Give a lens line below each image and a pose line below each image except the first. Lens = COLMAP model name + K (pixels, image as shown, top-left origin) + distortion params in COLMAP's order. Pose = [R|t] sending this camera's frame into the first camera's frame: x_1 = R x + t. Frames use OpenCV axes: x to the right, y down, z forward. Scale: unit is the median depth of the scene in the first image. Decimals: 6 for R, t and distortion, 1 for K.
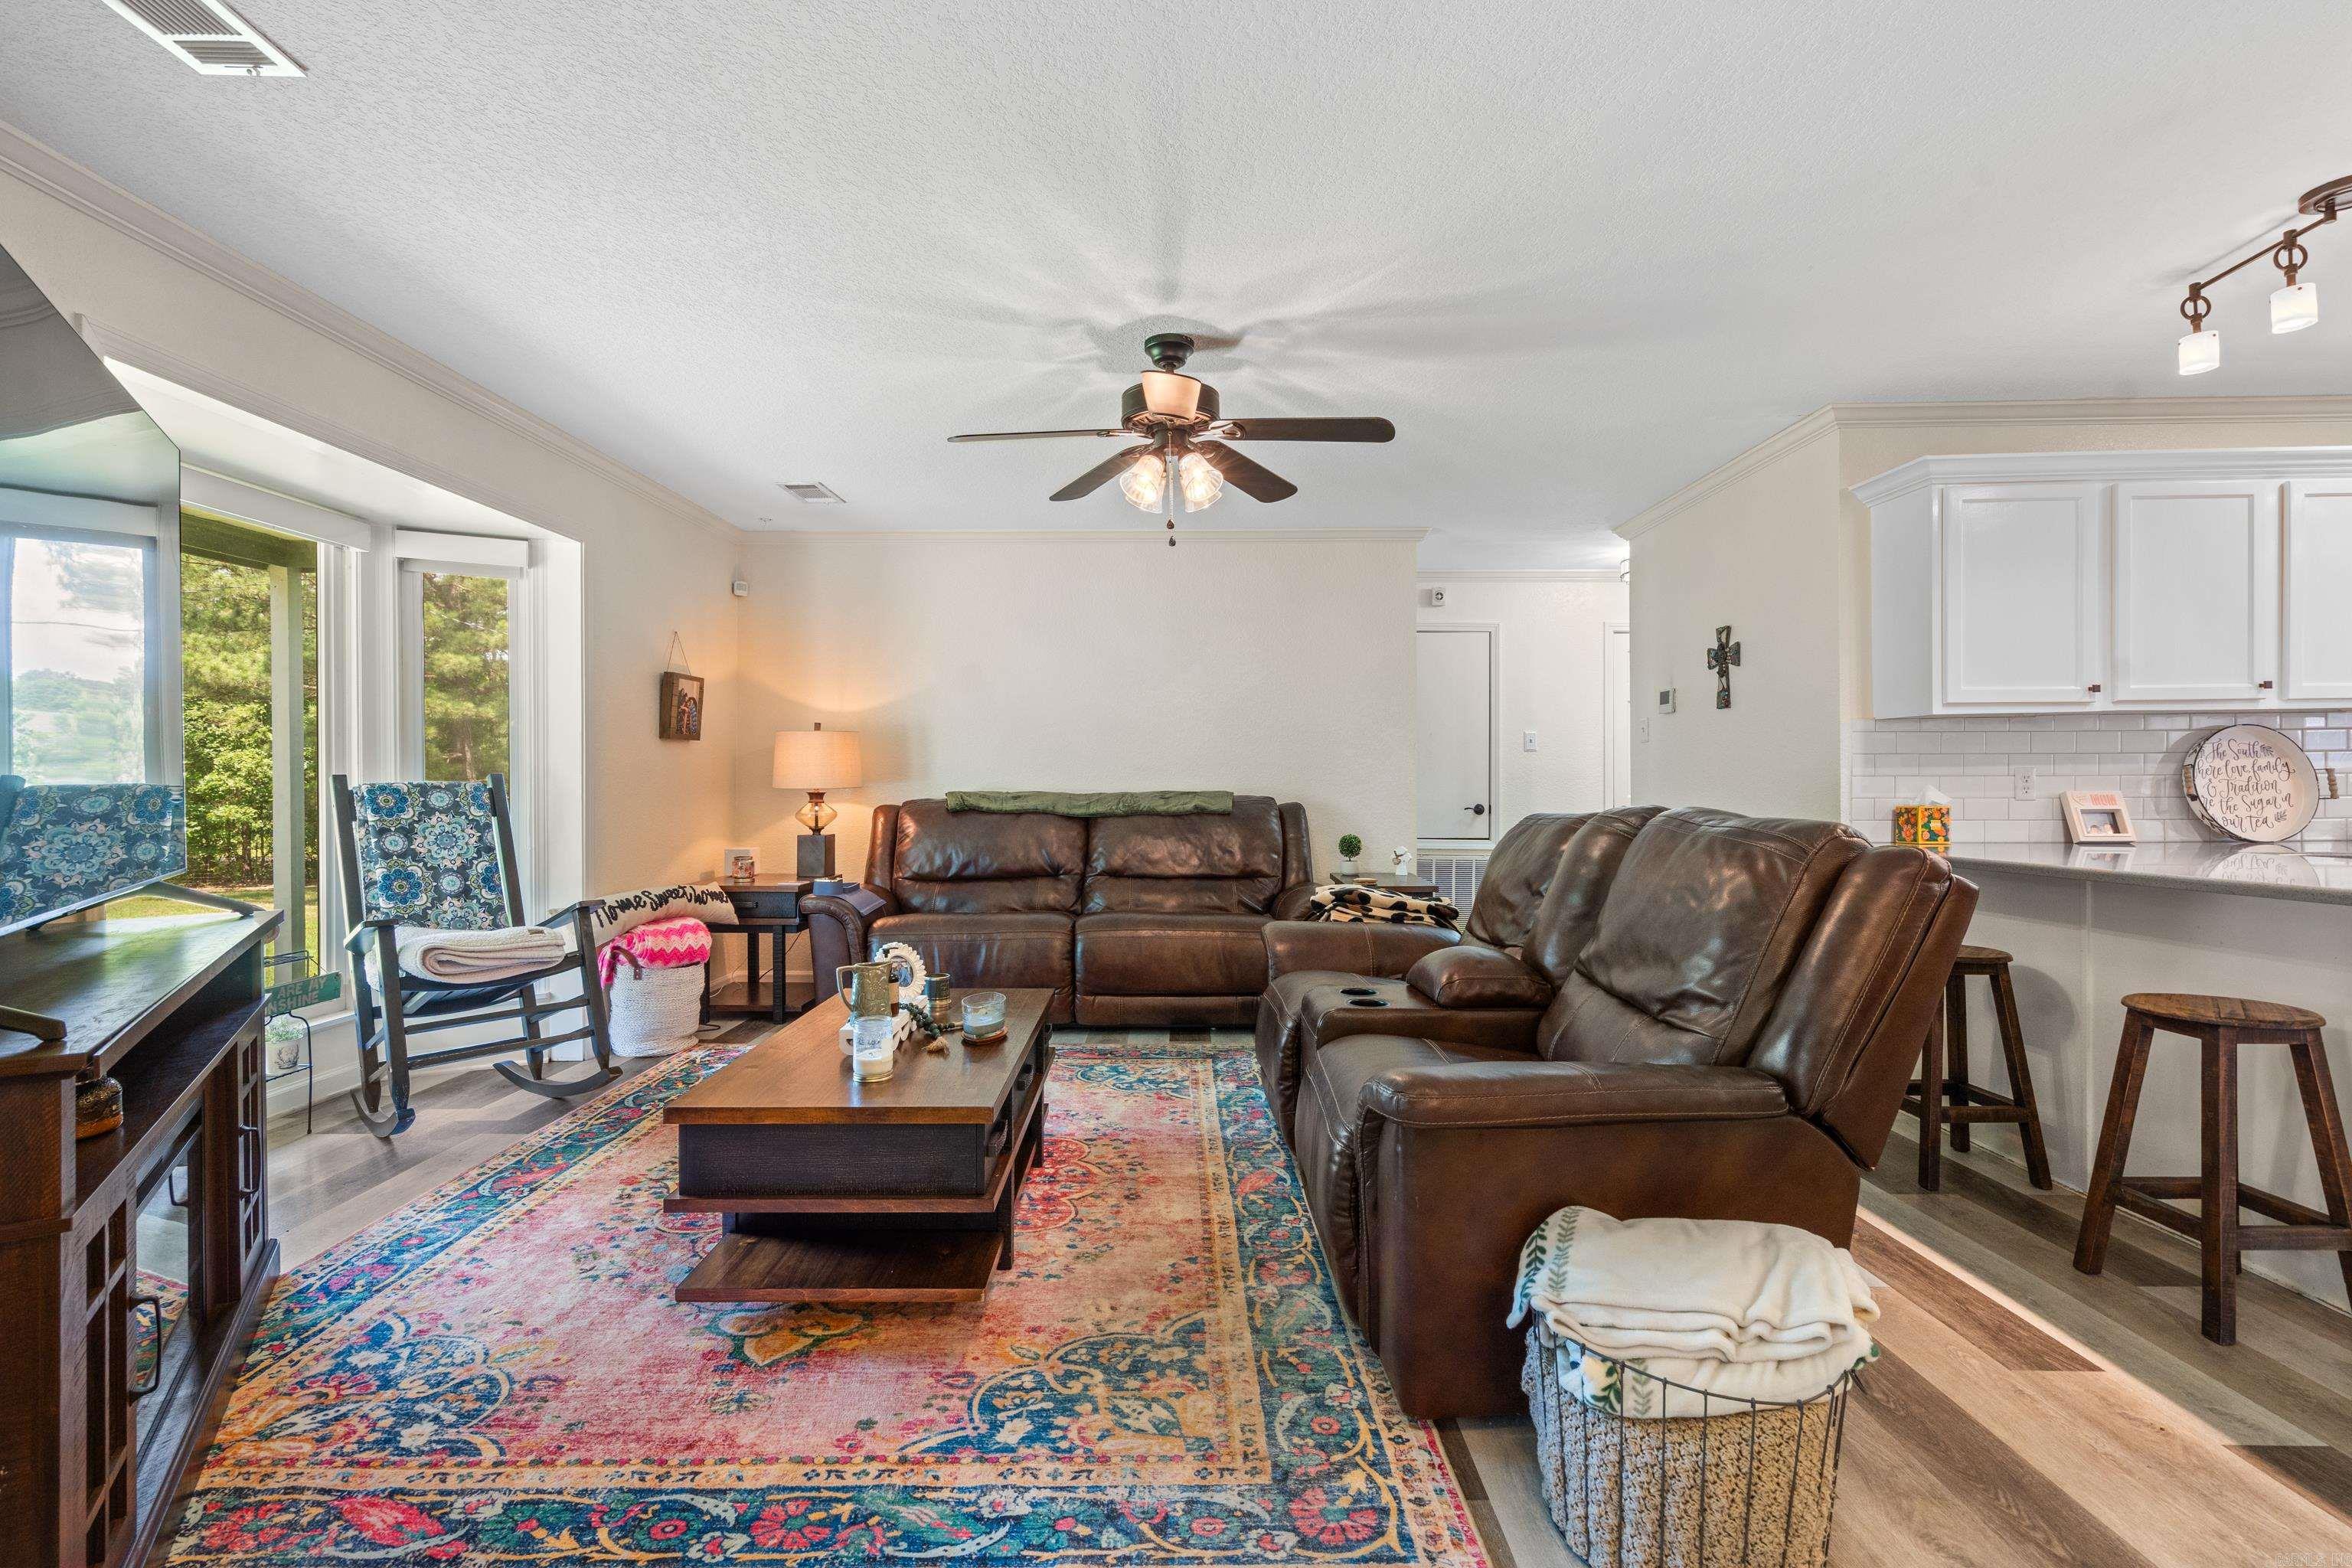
lens RADIAL K [[1071.1, 0, 1165.7], [0, 1071.1, 780.5], [0, 0, 1]] dist [-0.001001, 0.001692]
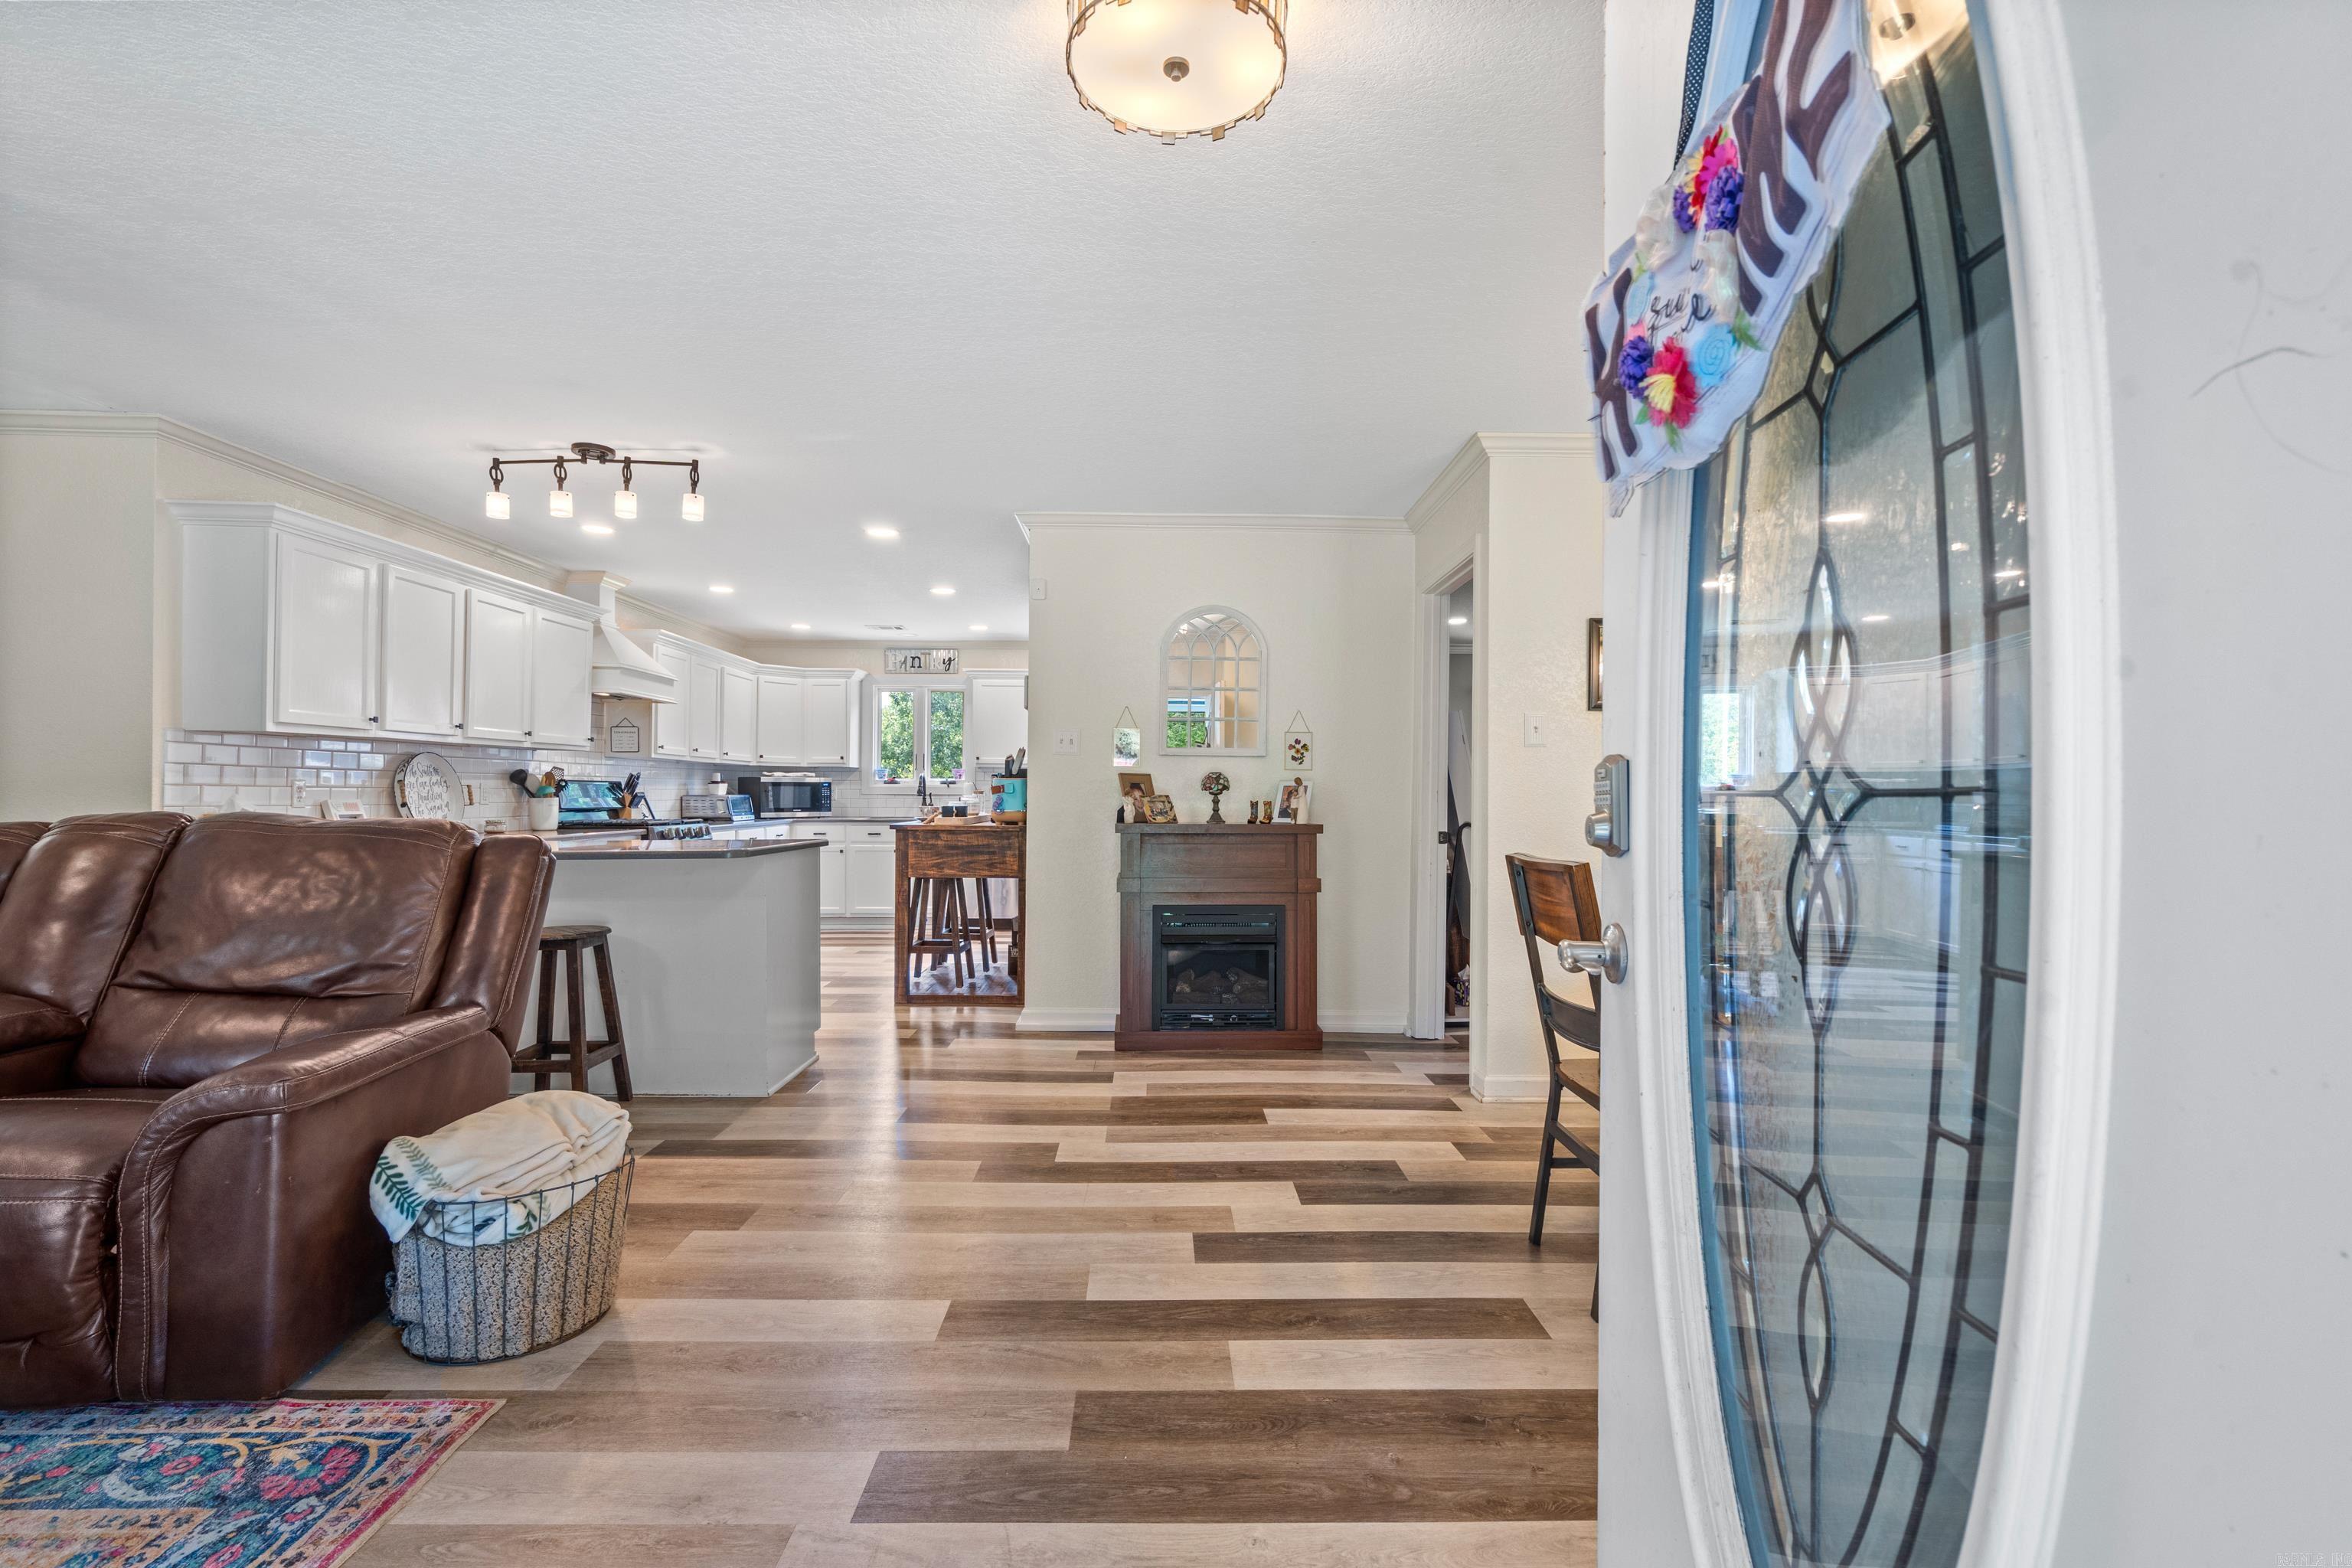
lens RADIAL K [[1071.1, 0, 1168.6], [0, 1071.1, 792.1], [0, 0, 1]] dist [-0.001001, 0.001692]
pose [[-0.032914, 0.009279, 0.999415, -0.419971], [-0.007804, 0.999924, -0.009541, 0.005653], [-0.999428, -0.008113, -0.032839, 0.083686]]
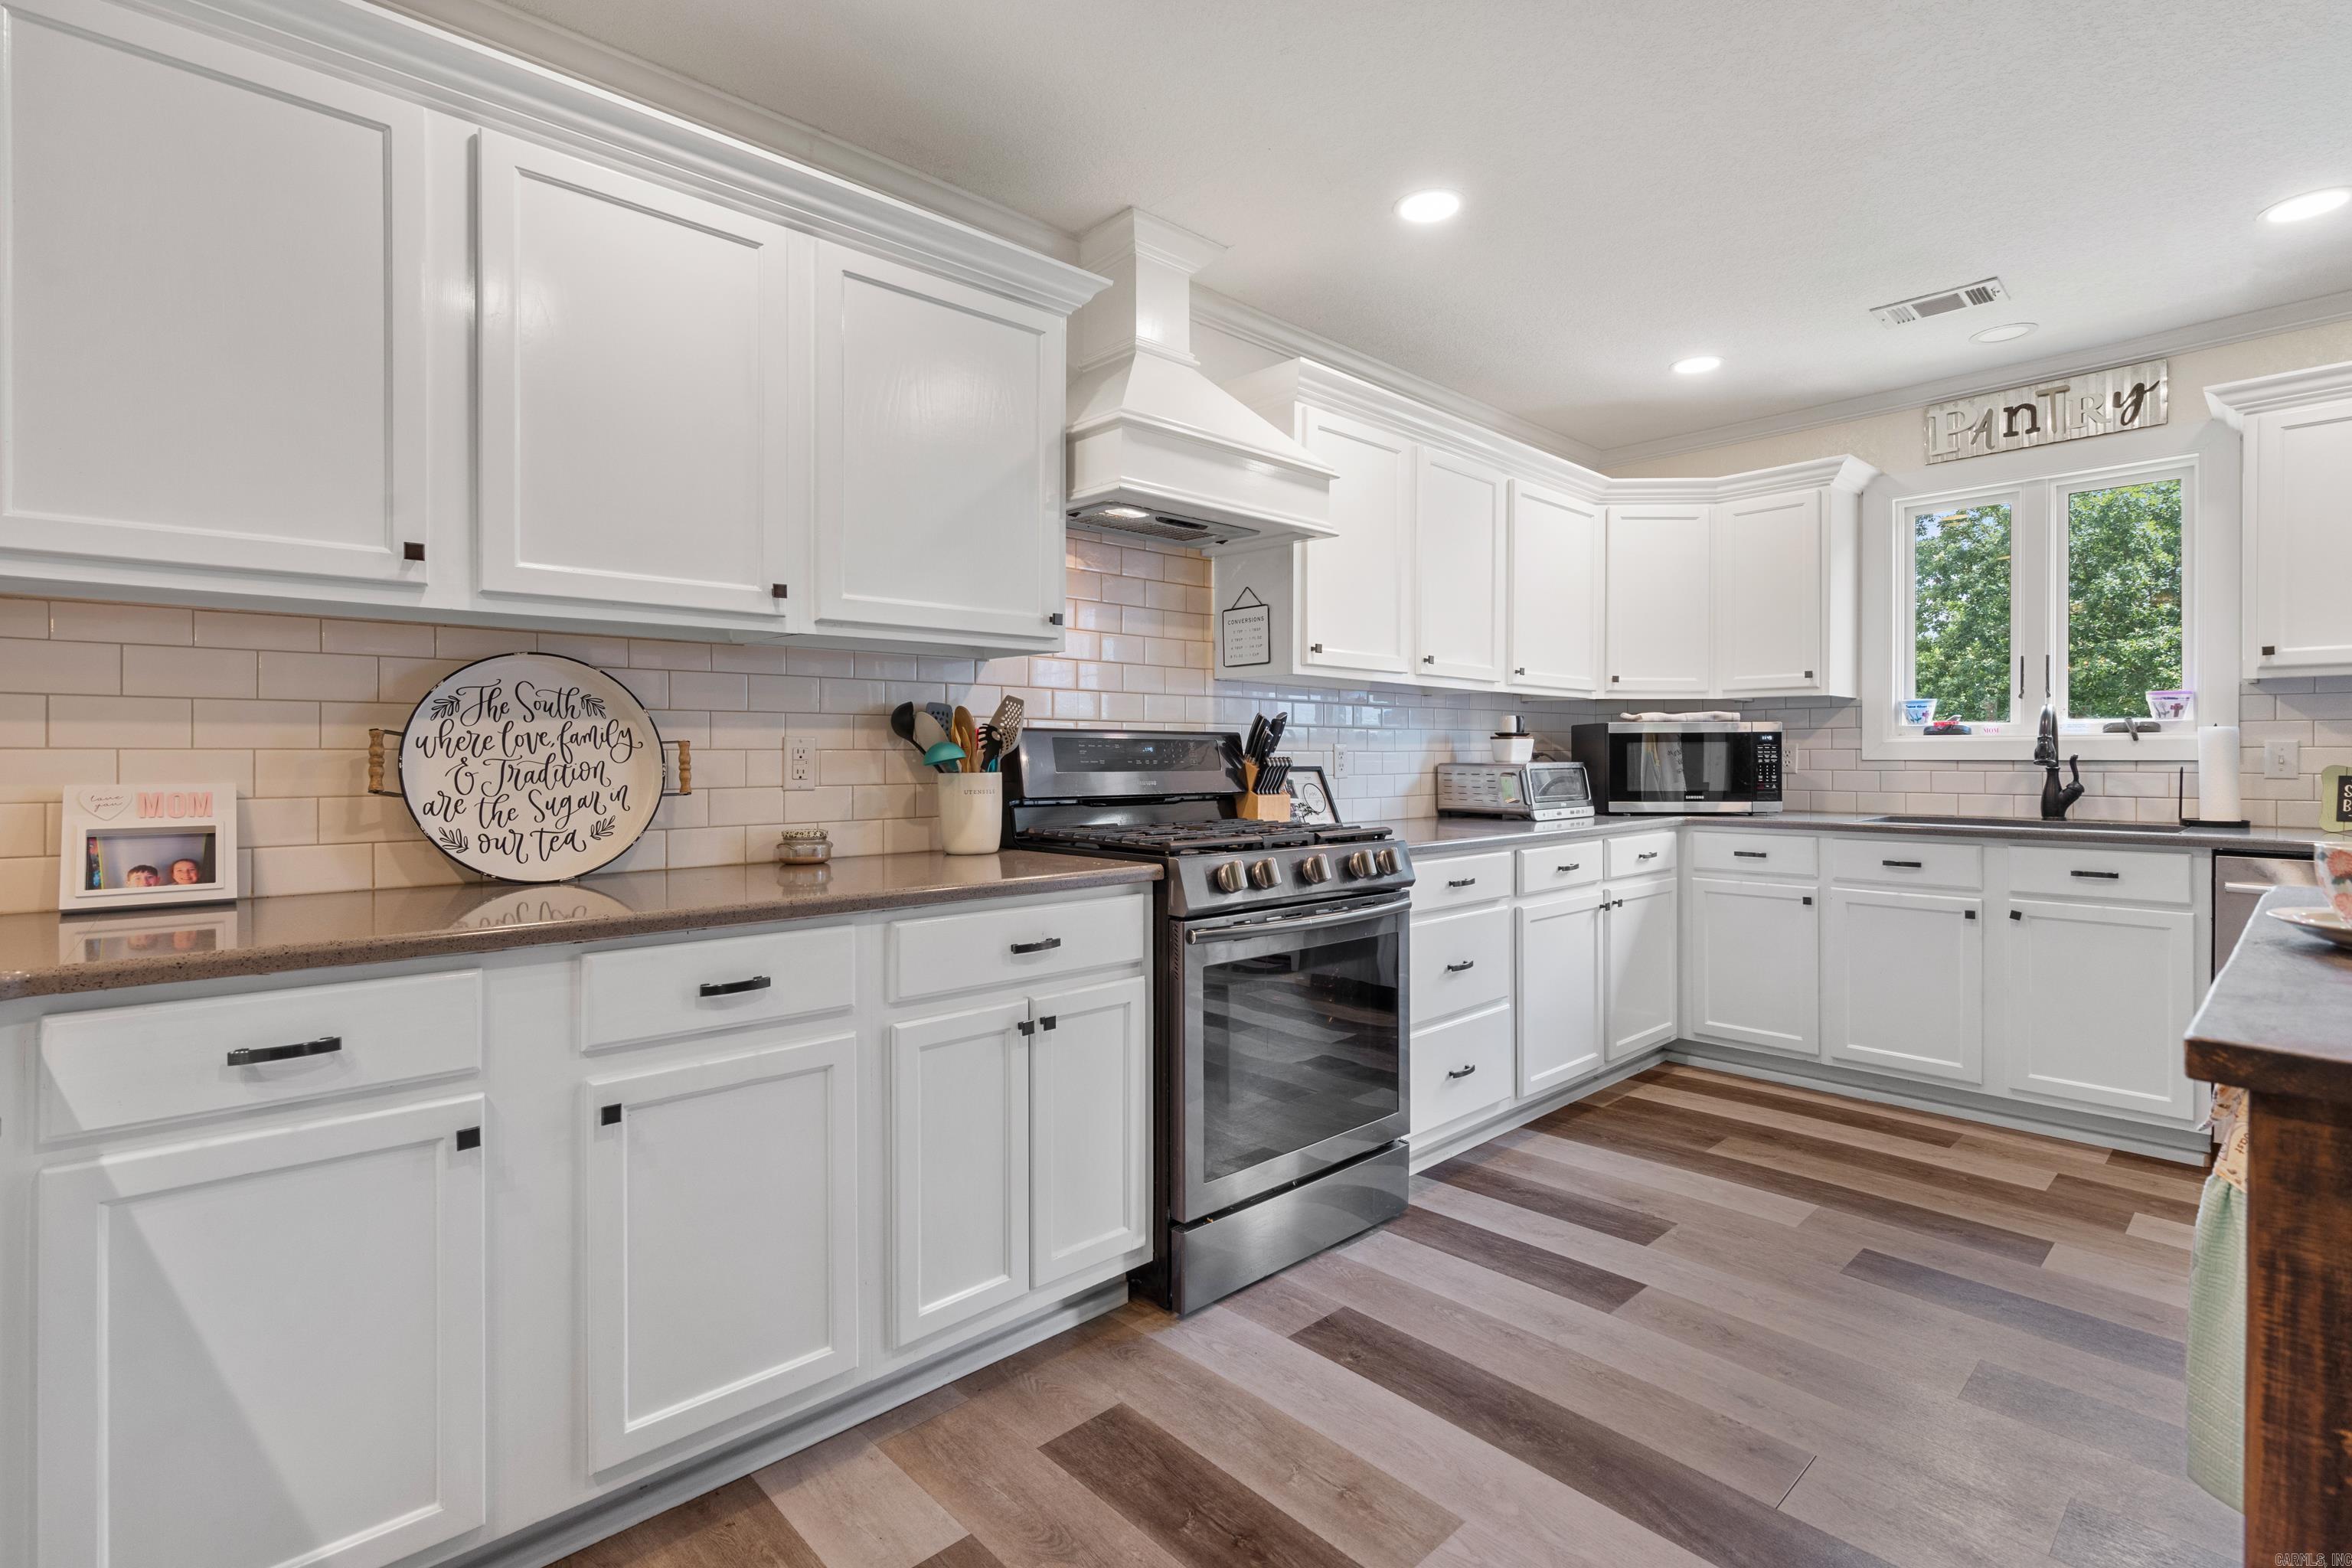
lens RADIAL K [[1071.1, 0, 1168.2], [0, 1071.1, 758.4], [0, 0, 1]] dist [-0.001001, 0.001692]
pose [[0.728782, 0.005827, 0.684721, 0.883420], [-0.007696, 0.999970, -0.000319, -0.003824], [-0.684703, -0.005037, 0.728805, 0.417258]]
